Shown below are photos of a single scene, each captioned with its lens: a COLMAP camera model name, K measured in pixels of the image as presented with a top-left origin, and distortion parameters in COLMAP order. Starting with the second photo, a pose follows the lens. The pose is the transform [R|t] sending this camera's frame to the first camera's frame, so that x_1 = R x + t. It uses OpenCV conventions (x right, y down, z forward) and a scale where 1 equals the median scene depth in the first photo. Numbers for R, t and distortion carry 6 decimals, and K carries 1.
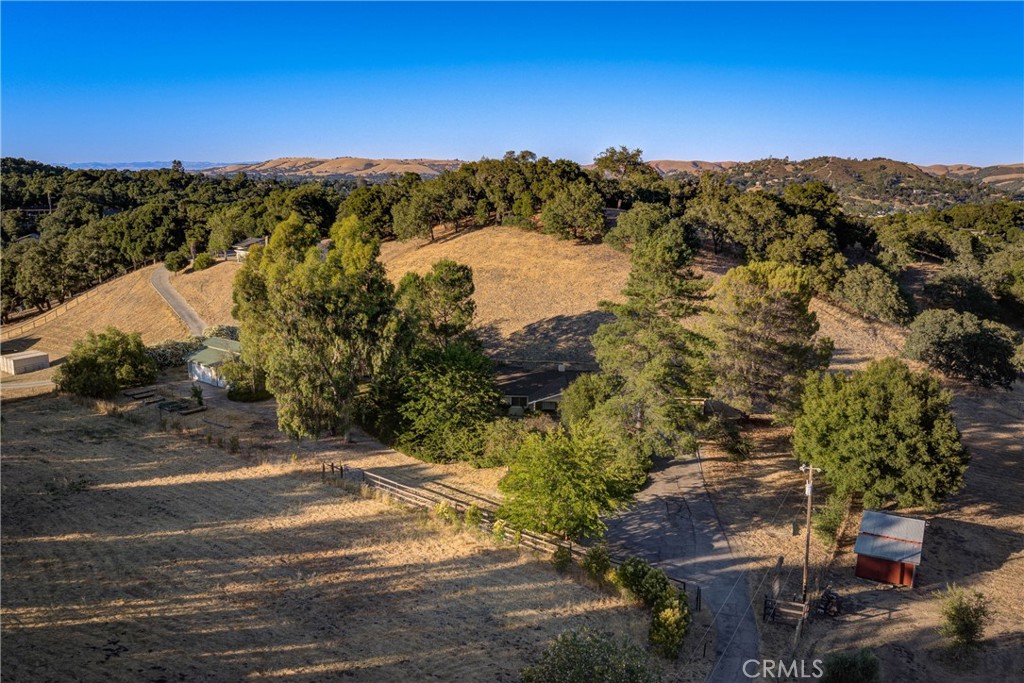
lens RADIAL K [[846.6, 0, 515.9], [0, 846.6, 337.0], [0, 0, 1]] dist [-0.095083, -0.028503]
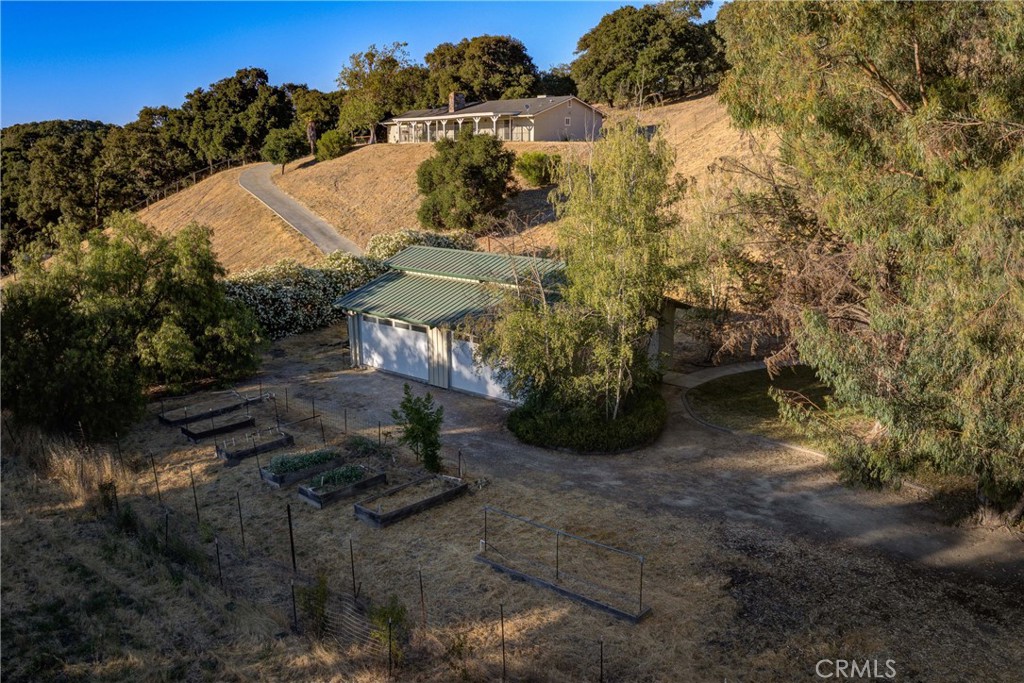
lens RADIAL K [[846.6, 0, 517.8], [0, 846.6, 337.9], [0, 0, 1]] dist [-0.095083, -0.028503]
pose [[0.995751, -0.002690, -0.092047, -0.303062], [0.005251, 0.999605, 0.027598, 0.030874], [0.091937, -0.027964, 0.995372, 0.685448]]
